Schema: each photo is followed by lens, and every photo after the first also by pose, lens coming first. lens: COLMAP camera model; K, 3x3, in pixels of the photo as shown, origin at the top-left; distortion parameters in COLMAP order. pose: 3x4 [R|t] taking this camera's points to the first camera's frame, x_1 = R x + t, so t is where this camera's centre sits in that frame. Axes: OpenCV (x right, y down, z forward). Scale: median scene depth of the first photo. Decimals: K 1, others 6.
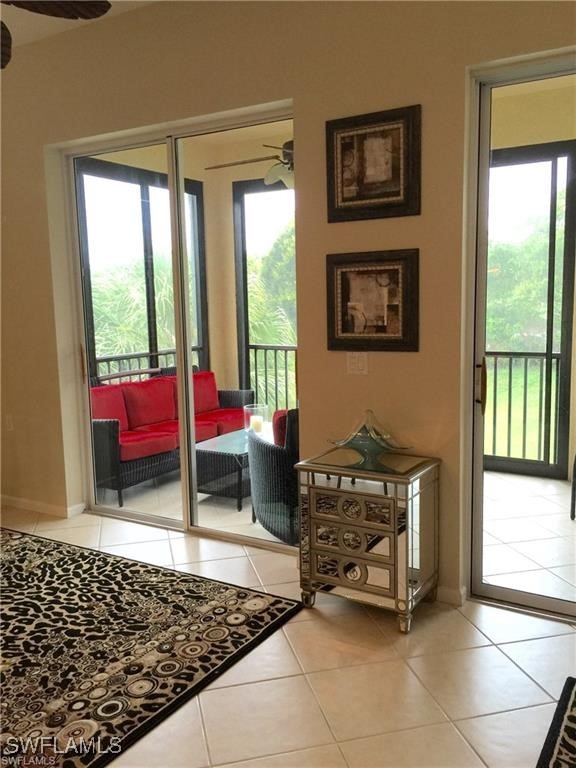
lens RADIAL K [[670.3, 0, 289.7], [0, 670.3, 385.9], [0, 0, 1]] dist [0.033389, -0.003918]
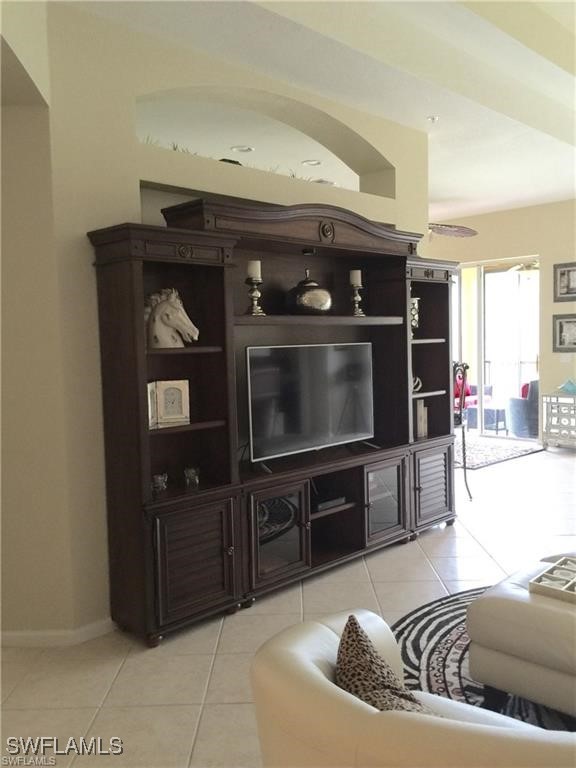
lens RADIAL K [[670.3, 0, 286.9], [0, 670.3, 376.8], [0, 0, 1]] dist [0.033389, -0.003918]
pose [[0.971969, 0.014123, -0.234683, -0.327773], [-0.030498, 0.997334, -0.066293, 0.242392], [0.233121, 0.071592, 0.969809, -1.724334]]
